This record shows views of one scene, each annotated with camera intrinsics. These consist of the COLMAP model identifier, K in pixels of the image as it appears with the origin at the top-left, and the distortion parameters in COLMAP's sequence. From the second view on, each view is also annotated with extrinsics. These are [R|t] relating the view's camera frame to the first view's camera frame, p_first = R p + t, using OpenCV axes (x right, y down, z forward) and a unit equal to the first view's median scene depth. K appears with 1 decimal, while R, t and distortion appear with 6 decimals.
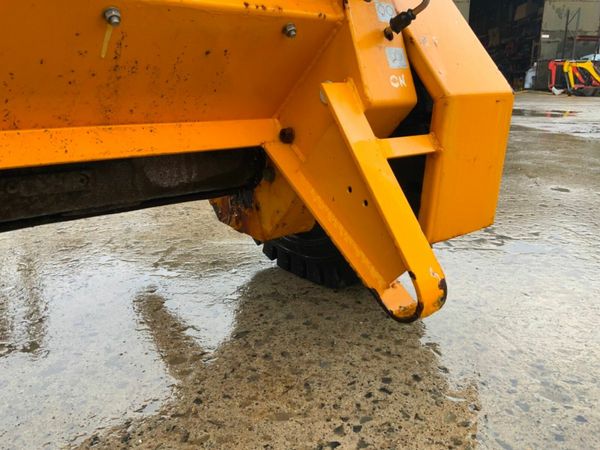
lens RADIAL K [[508.2, 0, 298.1], [0, 508.2, 226.6], [0, 0, 1]] dist [0.000851, -0.017192]
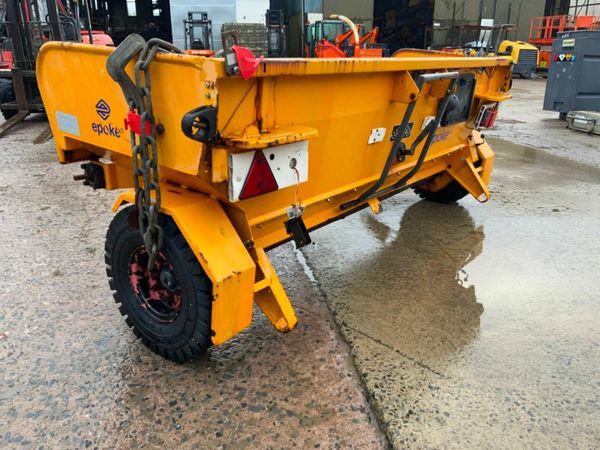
lens RADIAL K [[508.2, 0, 299.7], [0, 508.2, 225.6], [0, 0, 1]] dist [0.000851, -0.017192]
pose [[0.979814, -0.064442, 0.189240, -0.071008], [0.054450, 0.996857, 0.057541, 0.000482], [-0.192353, -0.046075, 0.980243, -0.102750]]
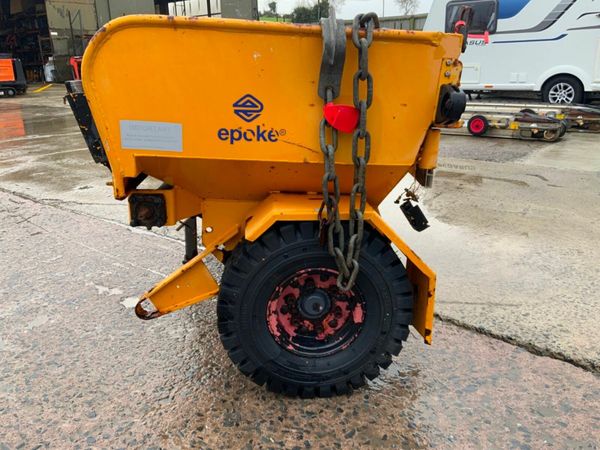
lens RADIAL K [[508.2, 0, 298.5], [0, 508.2, 225.3], [0, 0, 1]] dist [0.000851, -0.017192]
pose [[0.606320, -0.262428, 0.750671, -0.122556], [0.239859, 0.960366, 0.142001, -0.007310], [-0.758184, 0.093957, 0.645235, -0.065808]]
